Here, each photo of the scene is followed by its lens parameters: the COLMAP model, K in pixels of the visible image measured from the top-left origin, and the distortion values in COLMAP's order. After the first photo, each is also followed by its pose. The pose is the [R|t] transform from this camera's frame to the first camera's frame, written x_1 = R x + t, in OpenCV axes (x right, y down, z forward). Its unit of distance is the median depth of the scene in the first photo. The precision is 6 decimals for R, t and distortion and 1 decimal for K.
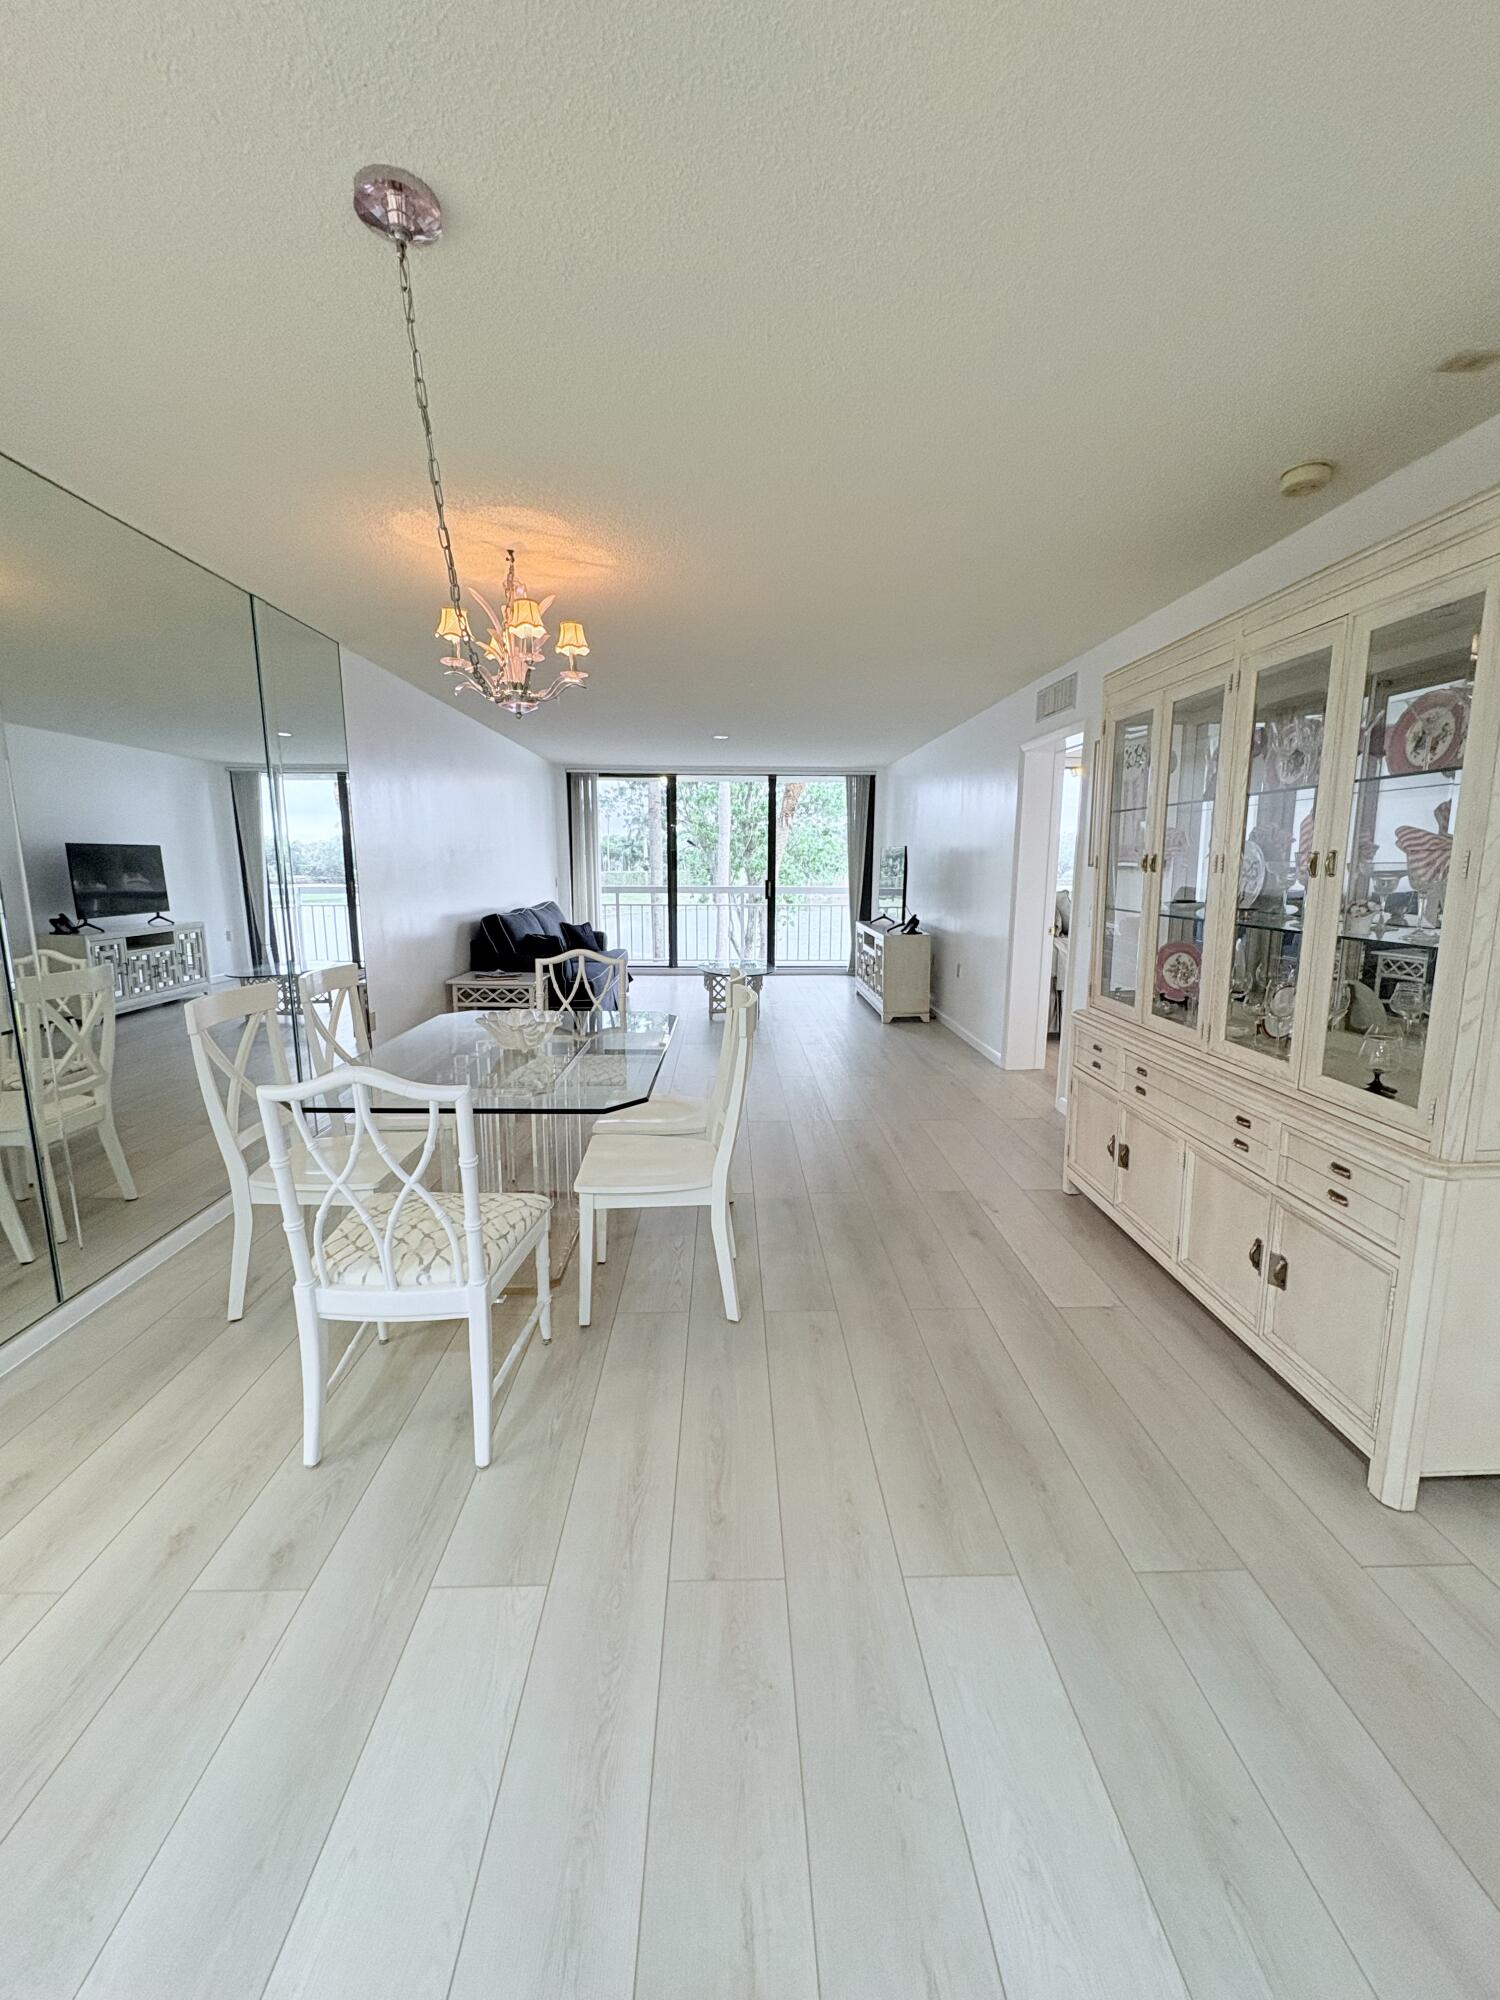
lens RADIAL K [[794.7, 0, 750.0], [0, 794.7, 1000.0], [0, 0, 1]] dist [0.001853, 0.000151]
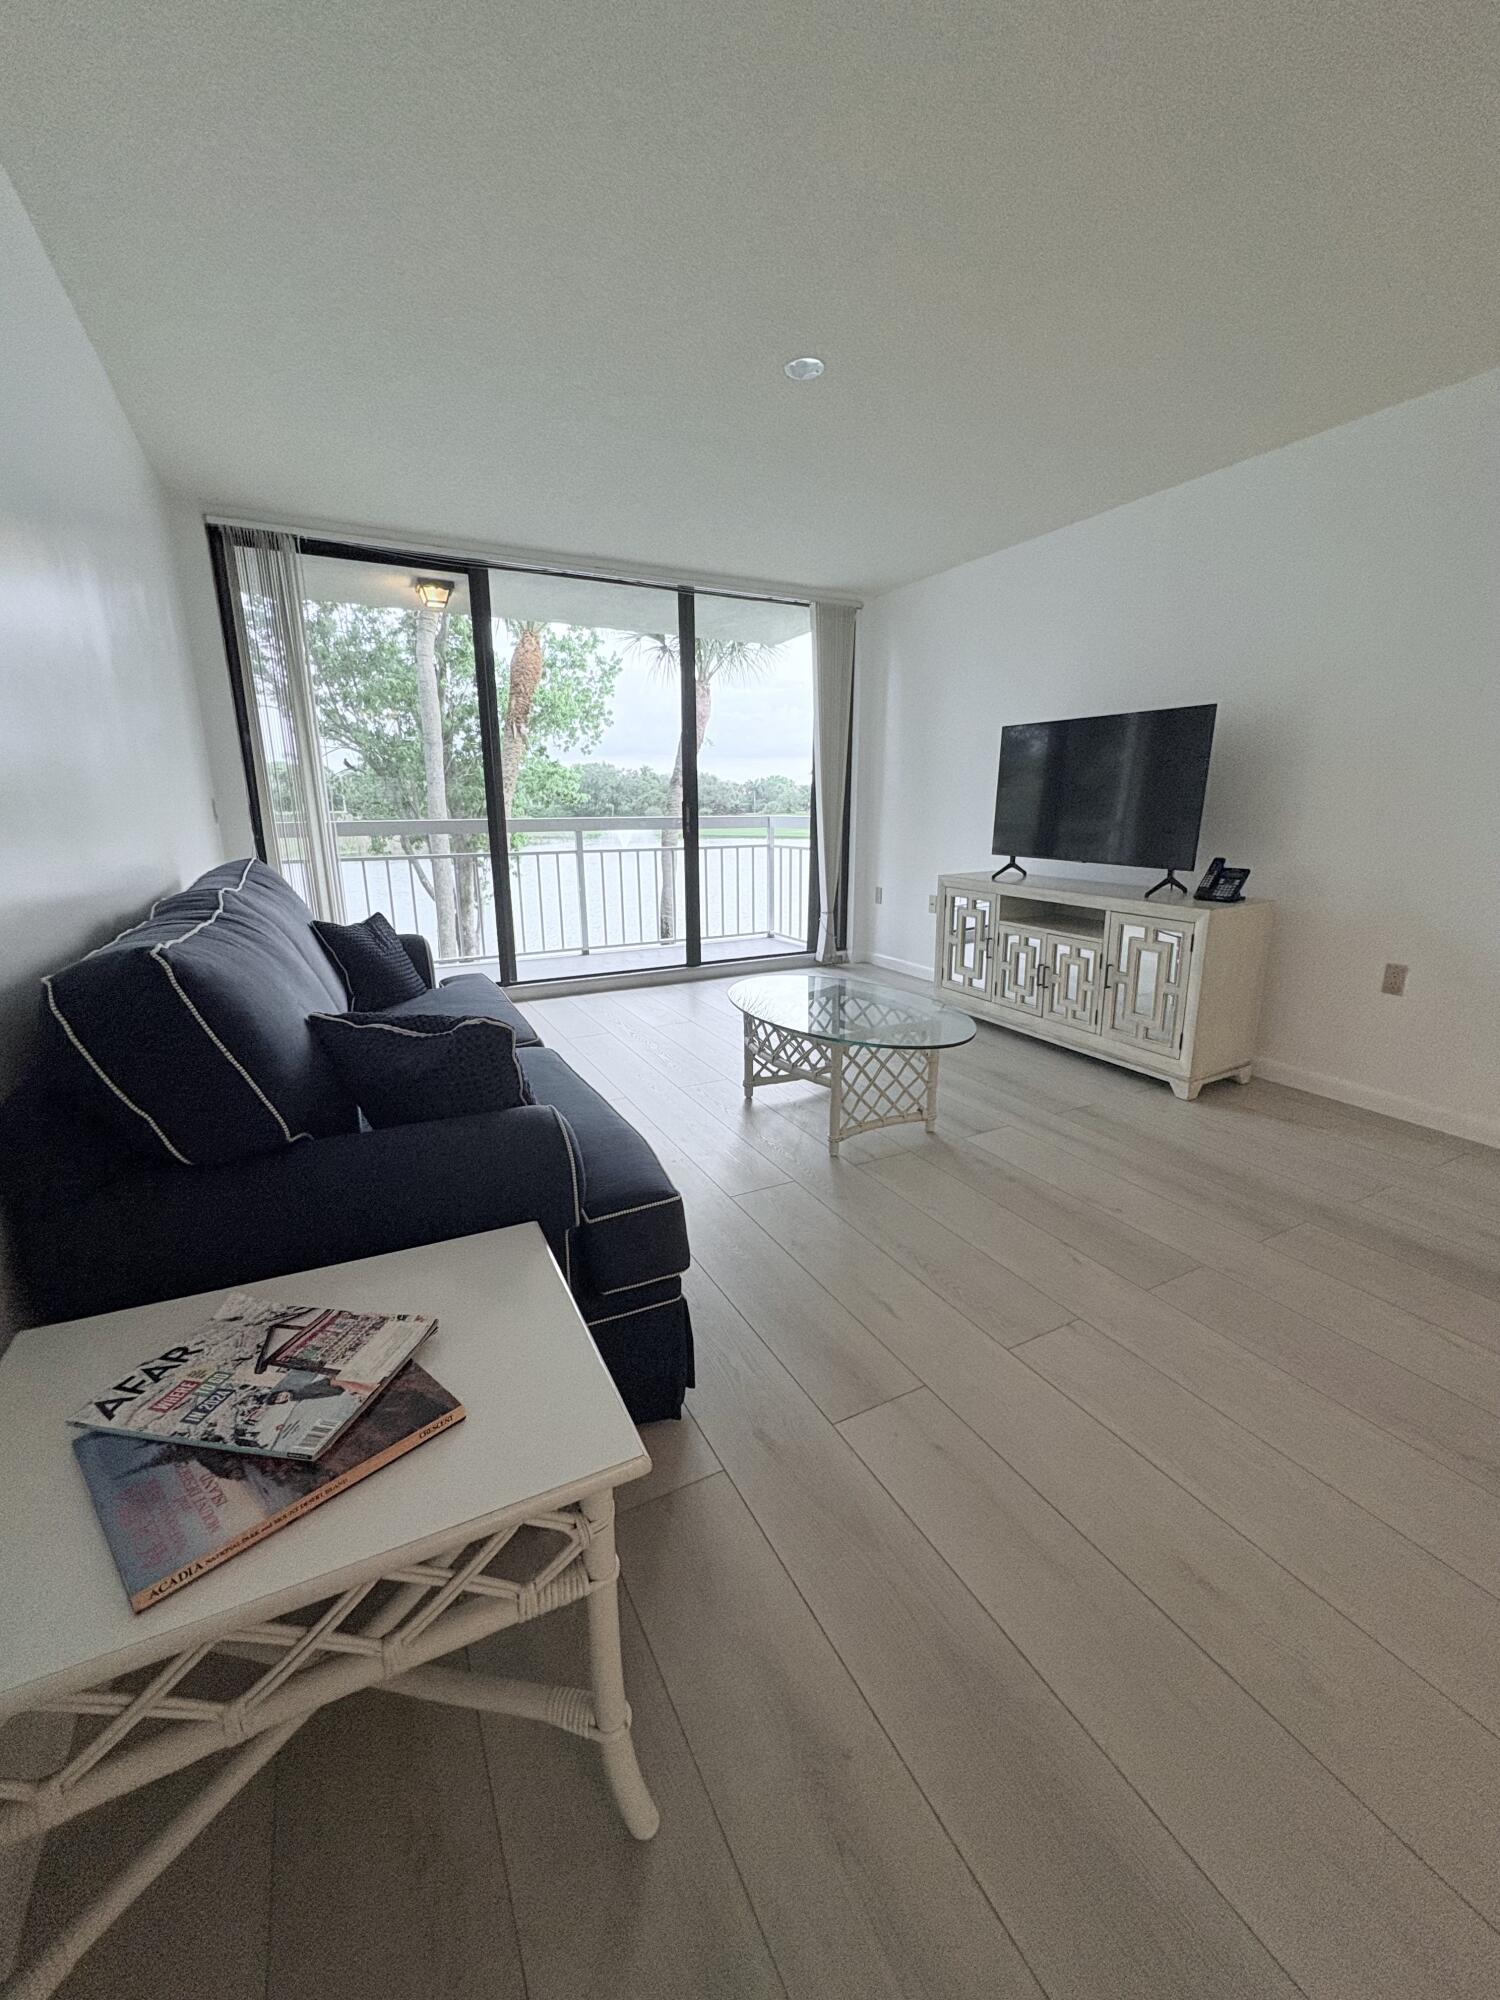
lens RADIAL K [[803.3, 0, 750.0], [0, 803.3, 1000.0], [0, 0, 1]] dist [-0.028948, 0.000047]
pose [[0.895855, -0.112029, 0.429992, -0.218266], [0.082082, 0.992765, 0.087641, -0.078377], [-0.436700, -0.043219, 0.898569, 0.625083]]
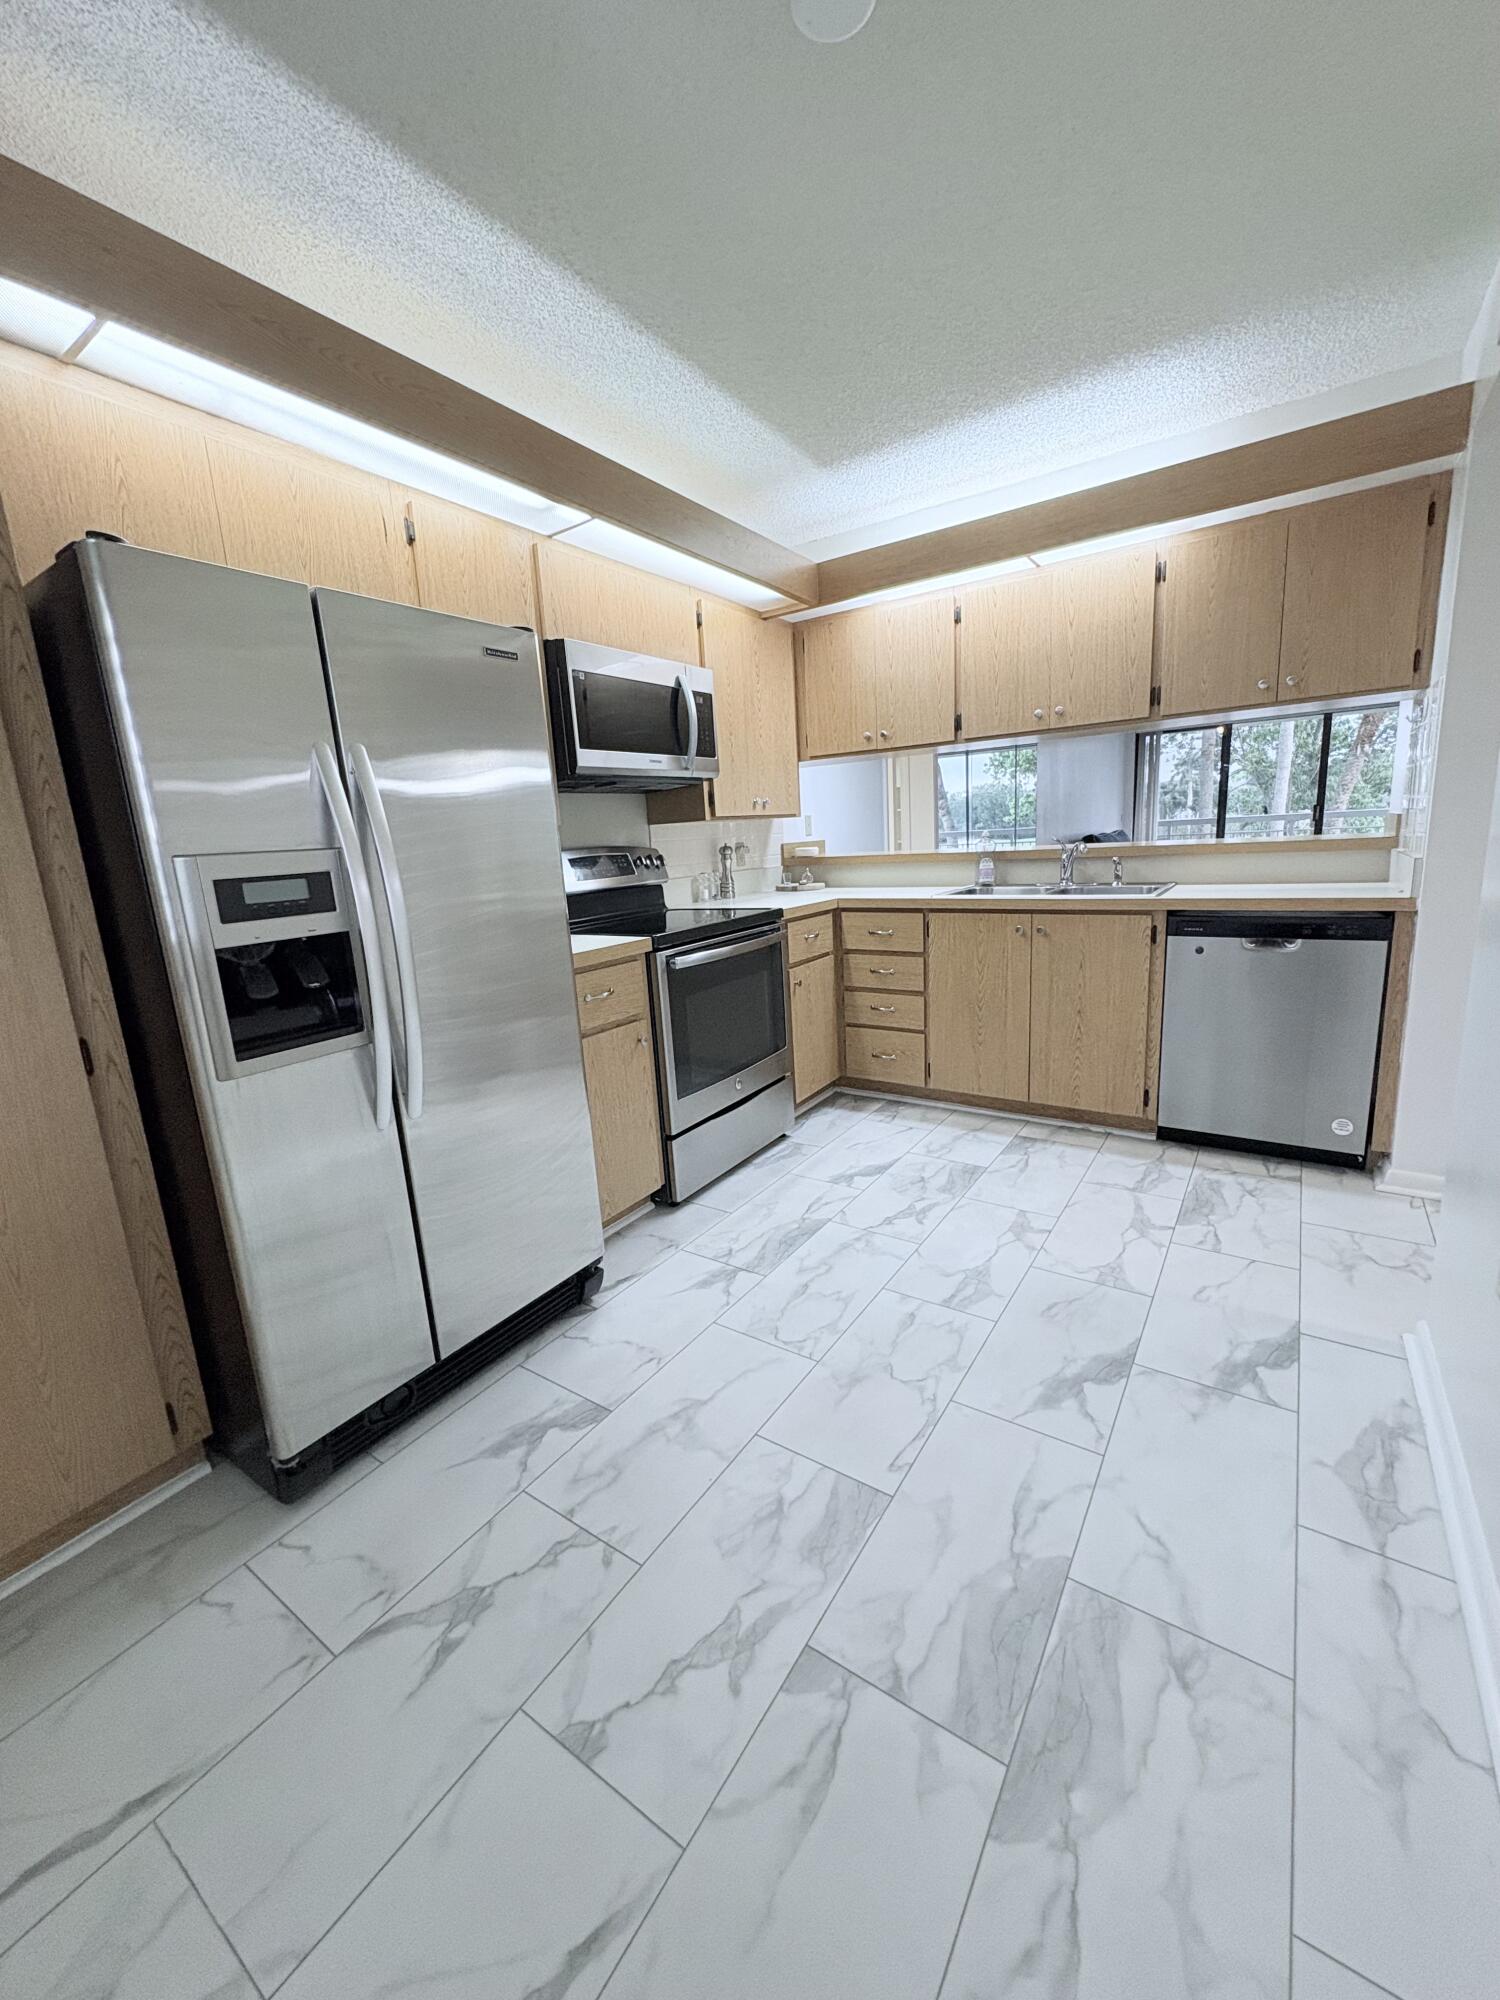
lens RADIAL K [[793.1, 0, 749.0], [0, 793.1, 999.7], [0, 0, 1]] dist [0.000191, -0.000052]
pose [[0.810462, 0.072053, -0.581344, 0.054998], [-0.042432, 0.997021, 0.064417, 0.117603], [0.584253, -0.027540, 0.811104, -0.547290]]
